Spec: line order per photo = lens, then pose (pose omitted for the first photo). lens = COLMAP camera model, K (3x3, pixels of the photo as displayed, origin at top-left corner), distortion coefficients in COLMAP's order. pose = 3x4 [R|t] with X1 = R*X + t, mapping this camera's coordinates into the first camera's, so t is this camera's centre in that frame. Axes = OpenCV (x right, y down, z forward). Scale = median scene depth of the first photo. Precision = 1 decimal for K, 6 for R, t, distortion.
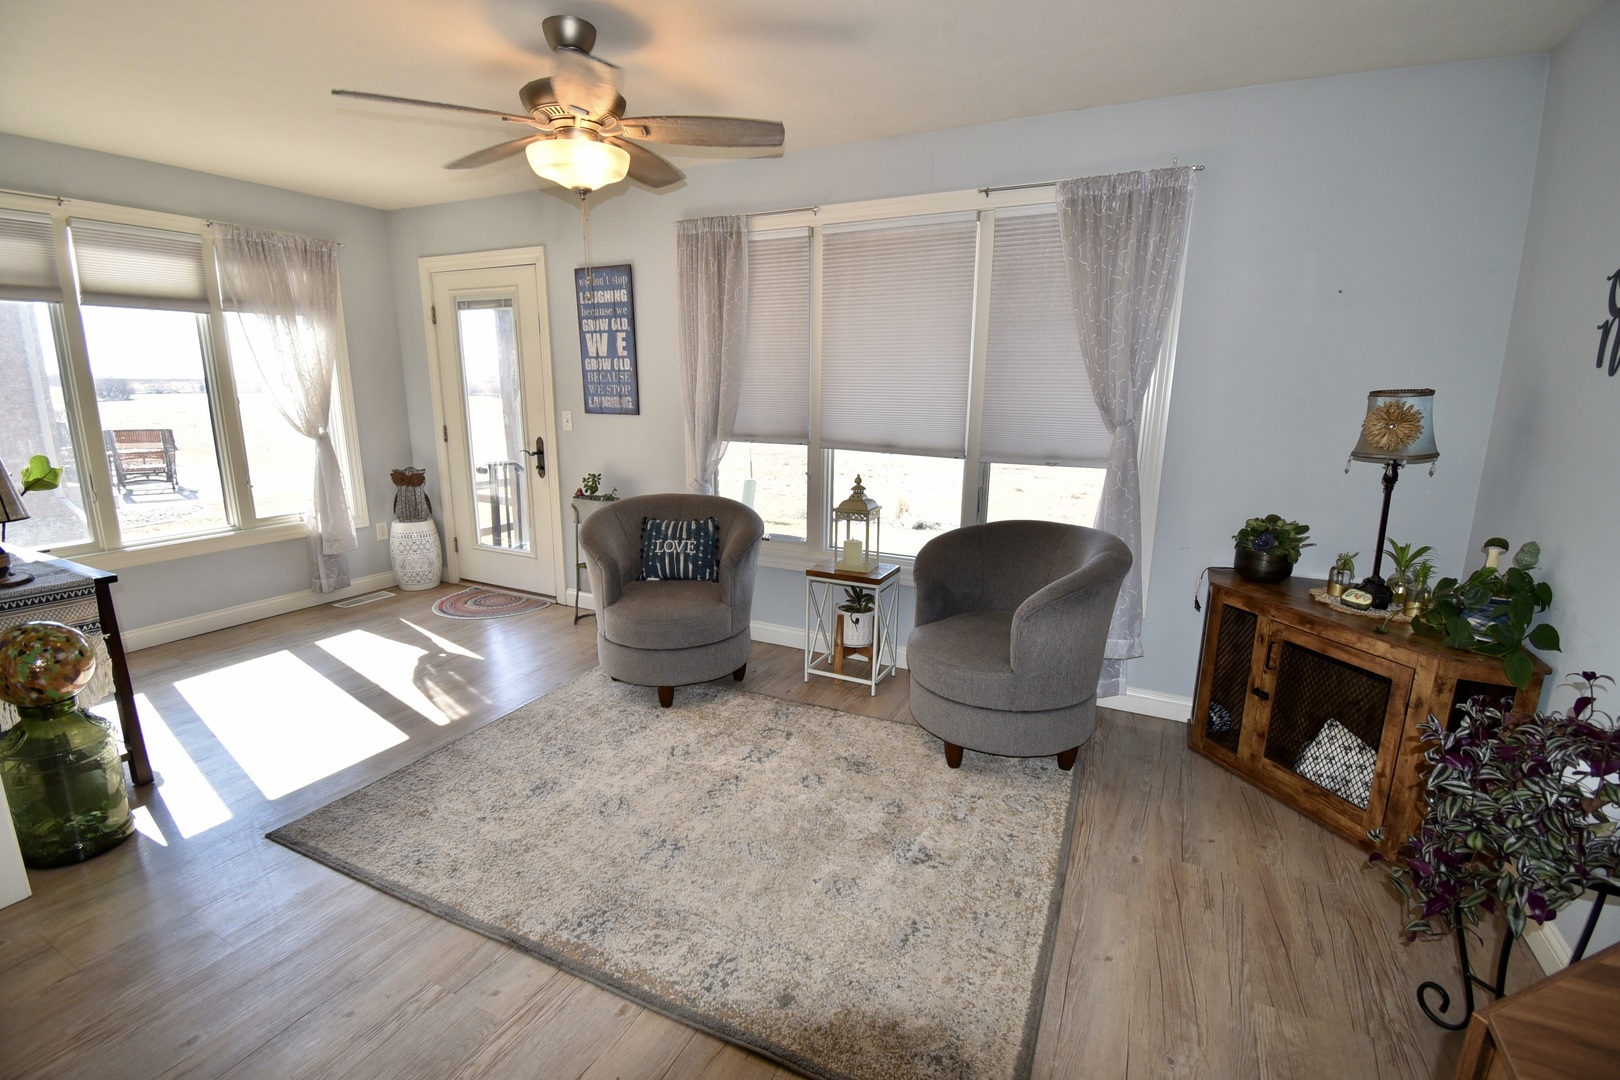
lens RADIAL K [[719.2, 0, 814.4], [0, 719.2, 543.0], [0, 0, 1]] dist [0.001186, -0.010481]
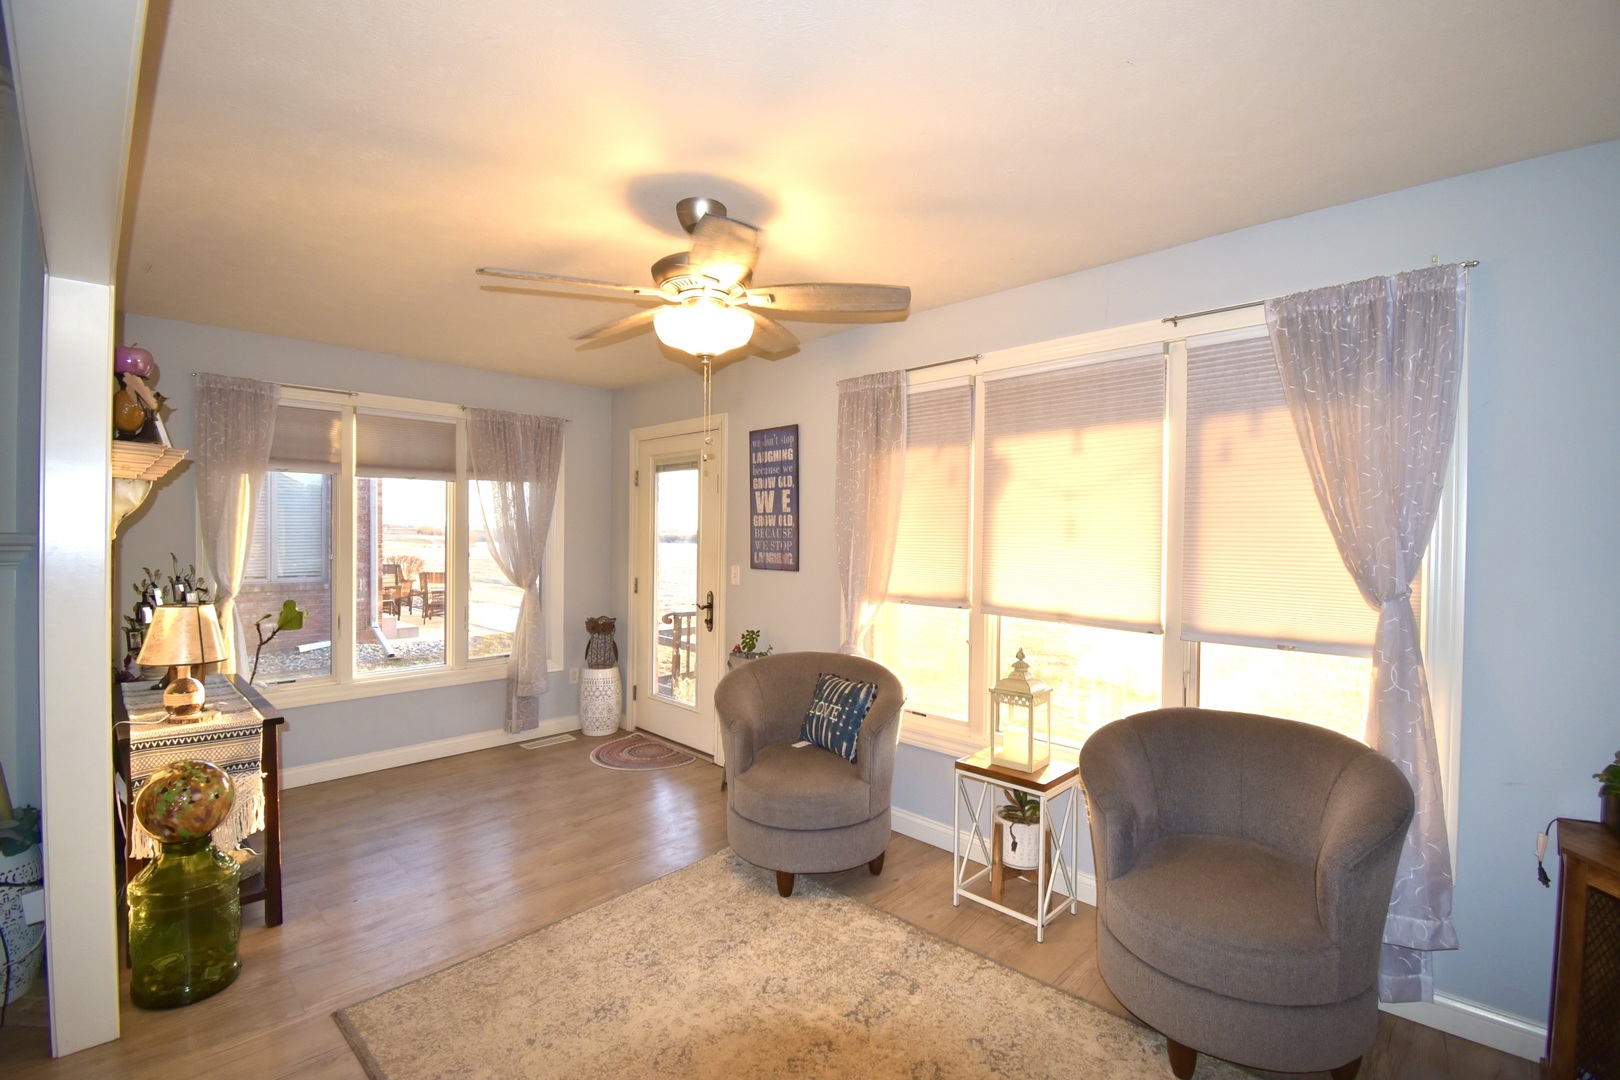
lens RADIAL K [[719.2, 0, 803.7], [0, 719.2, 536.5], [0, 0, 1]] dist [0.001186, -0.010481]
pose [[0.949838, -0.003392, -0.312724, 0.081524], [-0.063038, 0.977341, -0.202068, -0.037107], [0.306323, 0.211645, 0.928102, 0.120764]]
